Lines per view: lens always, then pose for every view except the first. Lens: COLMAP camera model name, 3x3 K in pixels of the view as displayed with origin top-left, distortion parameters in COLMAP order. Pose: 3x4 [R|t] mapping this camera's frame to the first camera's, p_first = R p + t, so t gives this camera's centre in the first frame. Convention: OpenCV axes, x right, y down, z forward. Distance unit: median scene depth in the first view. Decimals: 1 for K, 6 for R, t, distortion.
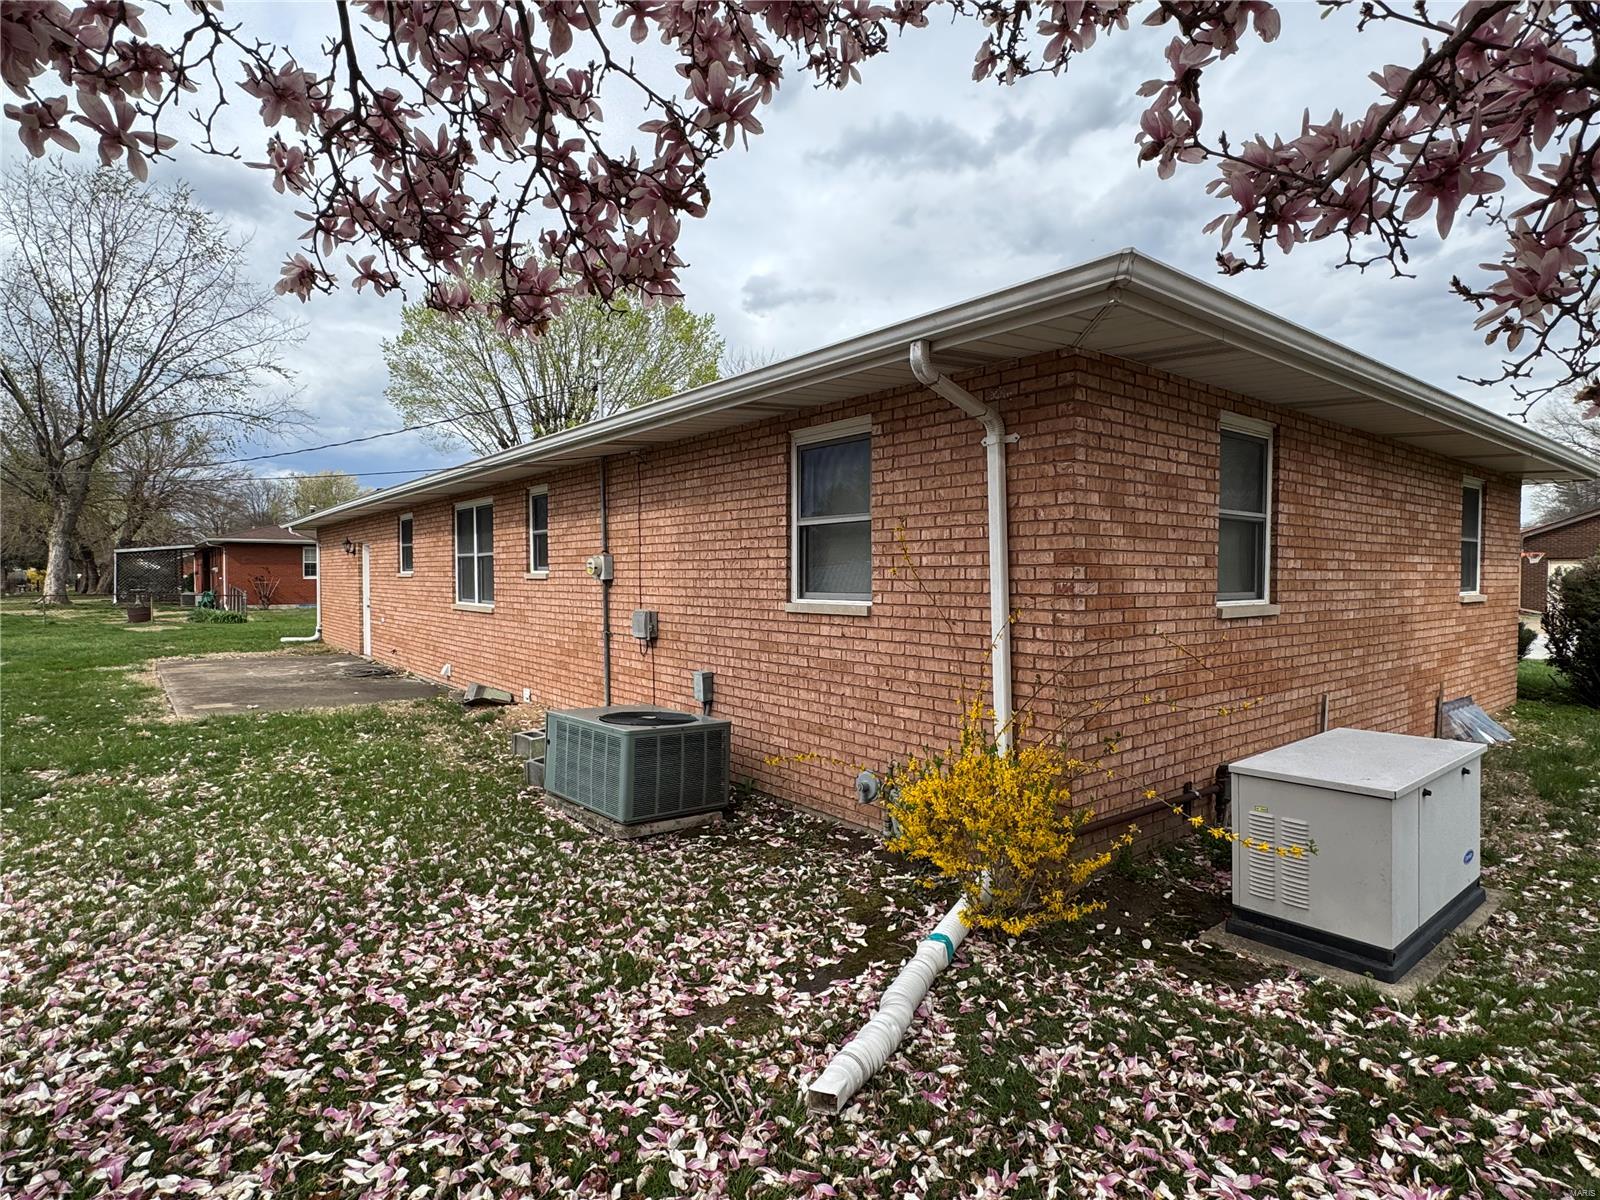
lens RADIAL K [[826.0, 0, 803.6], [0, 826.0, 599.4], [0, 0, 1]] dist [0.005501, -0.000035]
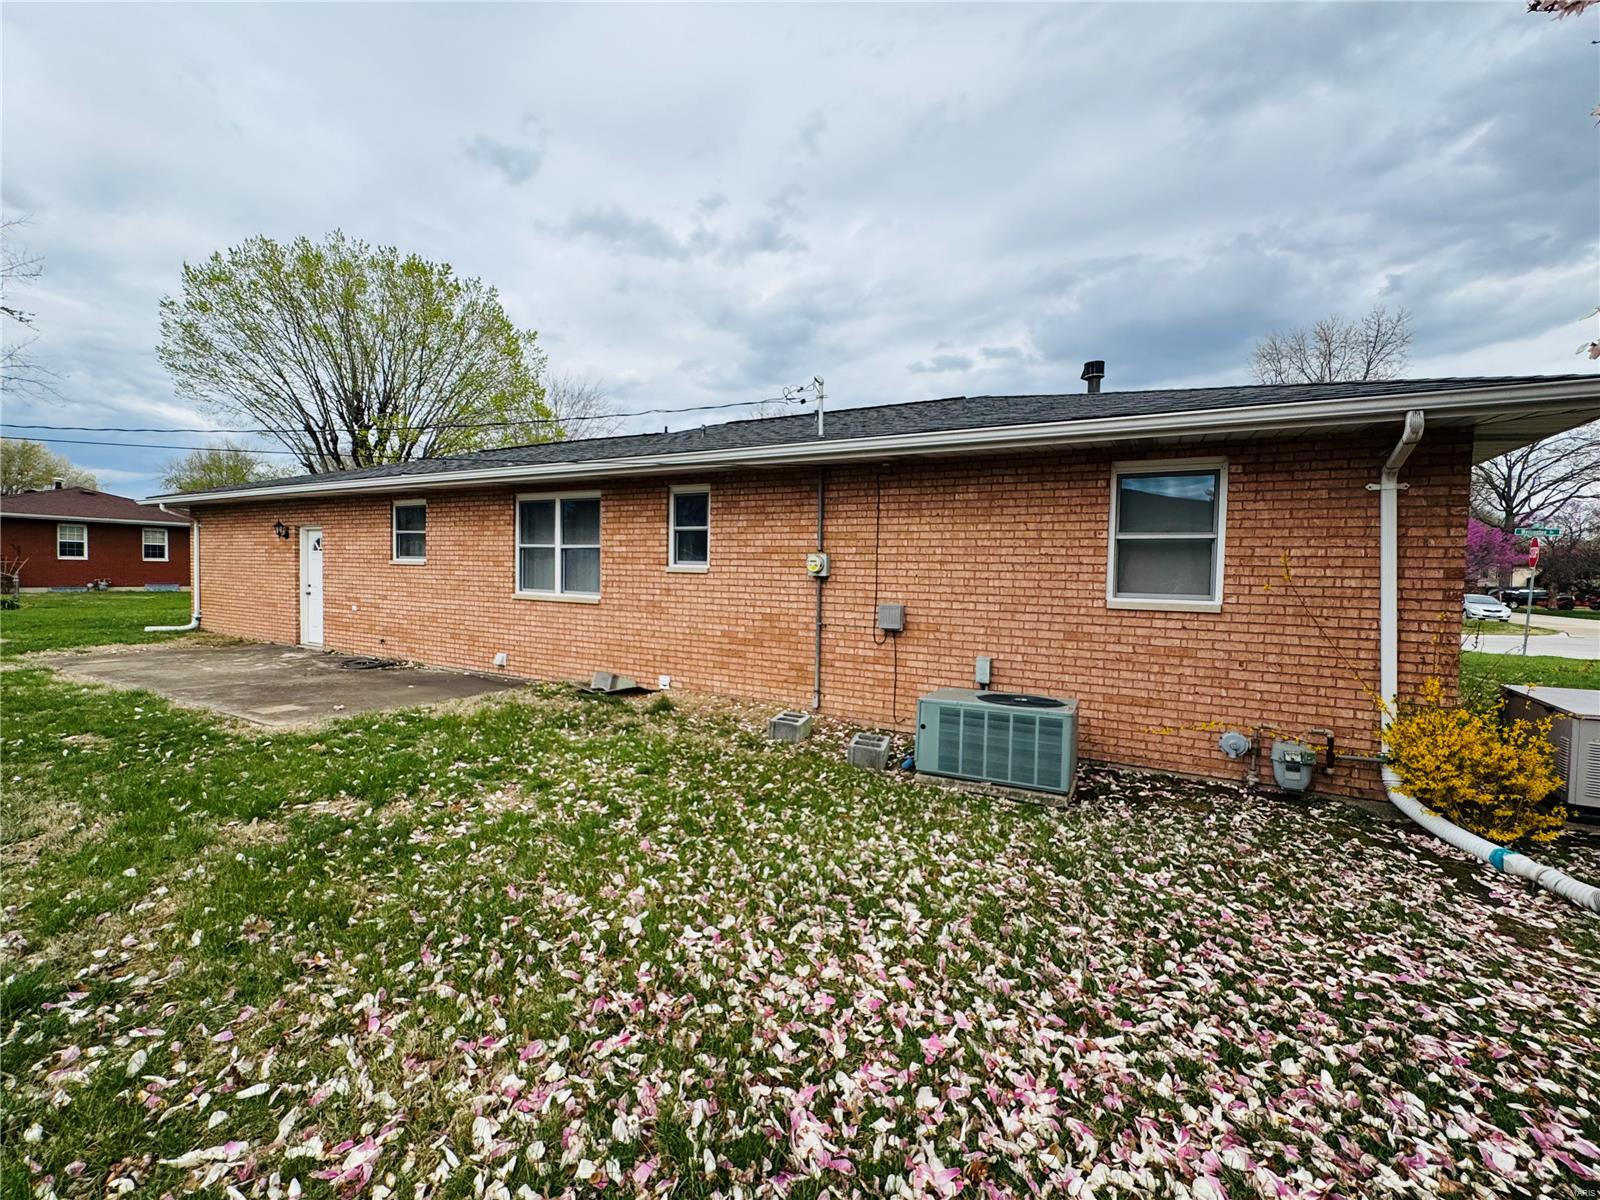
lens RADIAL K [[642.7, 0, 800.2], [0, 642.7, 597.3], [0, 0, 1]] dist [-0.001494, 0.000262]
pose [[0.921536, 0.015097, 0.387999, -0.795385], [-0.016970, 0.999855, 0.001402, 0.005032], [-0.387921, -0.007876, 0.921659, 0.286950]]
